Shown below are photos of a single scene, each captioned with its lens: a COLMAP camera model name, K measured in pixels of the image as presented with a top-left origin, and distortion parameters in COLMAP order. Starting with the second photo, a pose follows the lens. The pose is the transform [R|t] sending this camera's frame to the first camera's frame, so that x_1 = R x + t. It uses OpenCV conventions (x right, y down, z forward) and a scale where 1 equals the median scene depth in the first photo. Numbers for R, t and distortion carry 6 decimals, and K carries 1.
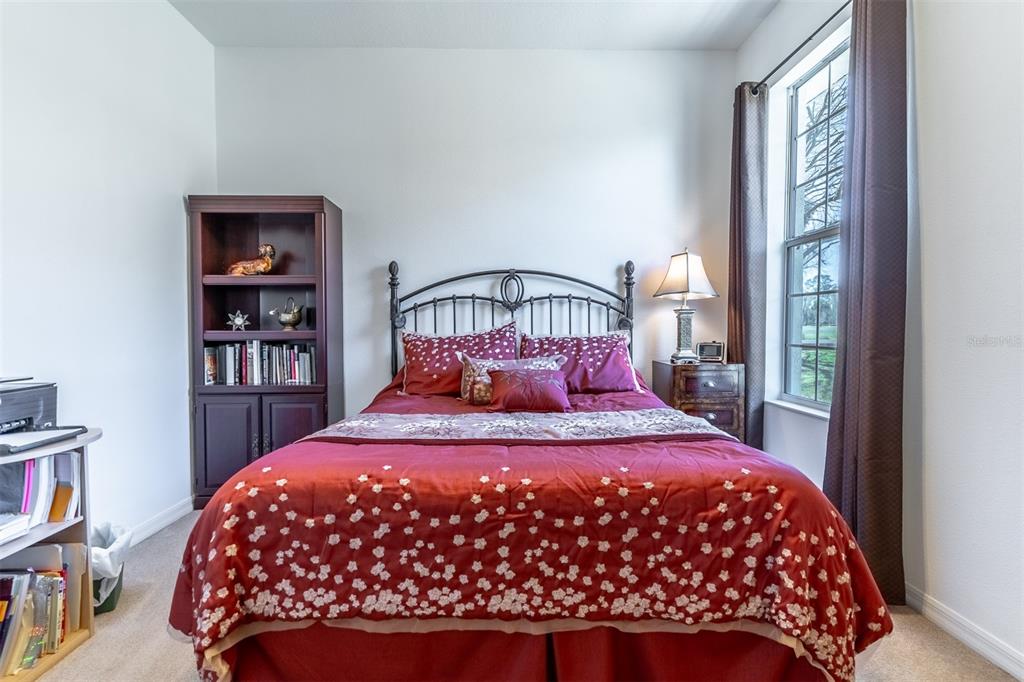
lens RADIAL K [[493.4, 0, 509.1], [0, 493.4, 339.3], [0, 0, 1]] dist [0.002565, 0.000521]
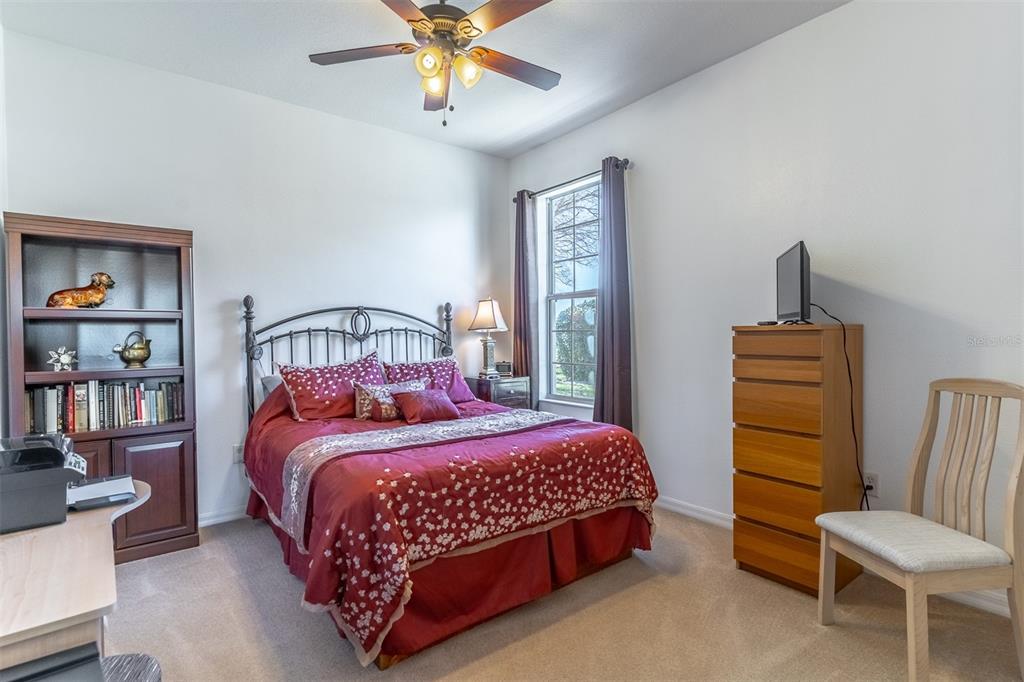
lens RADIAL K [[493.4, 0, 509.1], [0, 493.4, 339.3], [0, 0, 1]] dist [0.002565, 0.000521]
pose [[0.808424, -0.011285, 0.588493, -1.134096], [0.025500, 0.999549, -0.015863, -0.101149], [-0.588048, 0.027830, 0.808347, -0.444306]]
